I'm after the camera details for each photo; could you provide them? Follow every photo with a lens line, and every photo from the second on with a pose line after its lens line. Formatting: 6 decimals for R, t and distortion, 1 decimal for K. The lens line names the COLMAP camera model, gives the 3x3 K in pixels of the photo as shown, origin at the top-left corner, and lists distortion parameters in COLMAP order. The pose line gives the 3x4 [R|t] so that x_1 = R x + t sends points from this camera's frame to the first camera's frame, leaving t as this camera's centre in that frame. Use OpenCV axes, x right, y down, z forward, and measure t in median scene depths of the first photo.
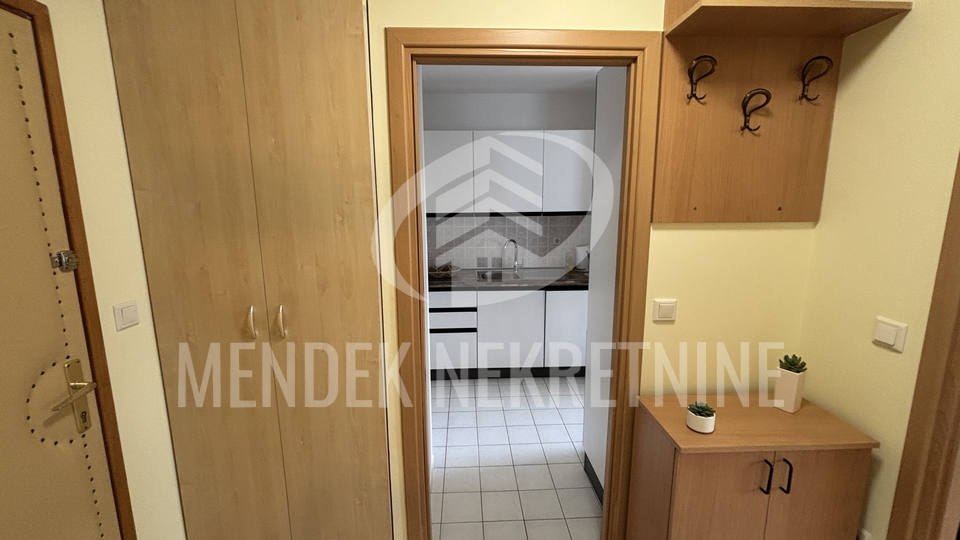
lens RADIAL K [[384.9, 0, 480.0], [0, 384.9, 270.0], [0, 0, 1]] dist [-0.001849, -0.000155]
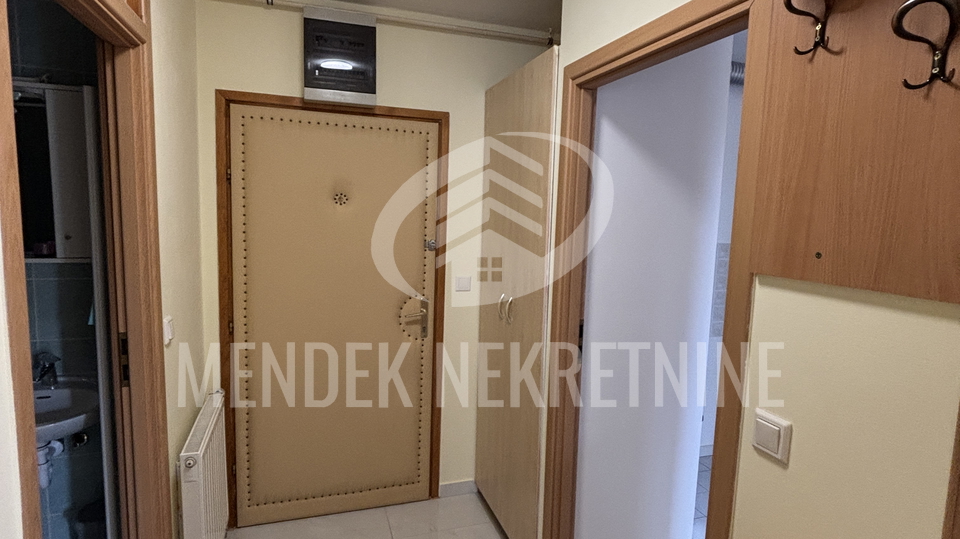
lens RADIAL K [[518.7, 0, 480.0], [0, 518.7, 269.5], [0, 0, 1]] dist [0.000744, 0.000080]
pose [[0.275957, 0.126285, -0.952838, 1.146676], [-0.186583, 0.979512, 0.075783, -0.114353], [0.942886, 0.156870, 0.293866, 0.395011]]
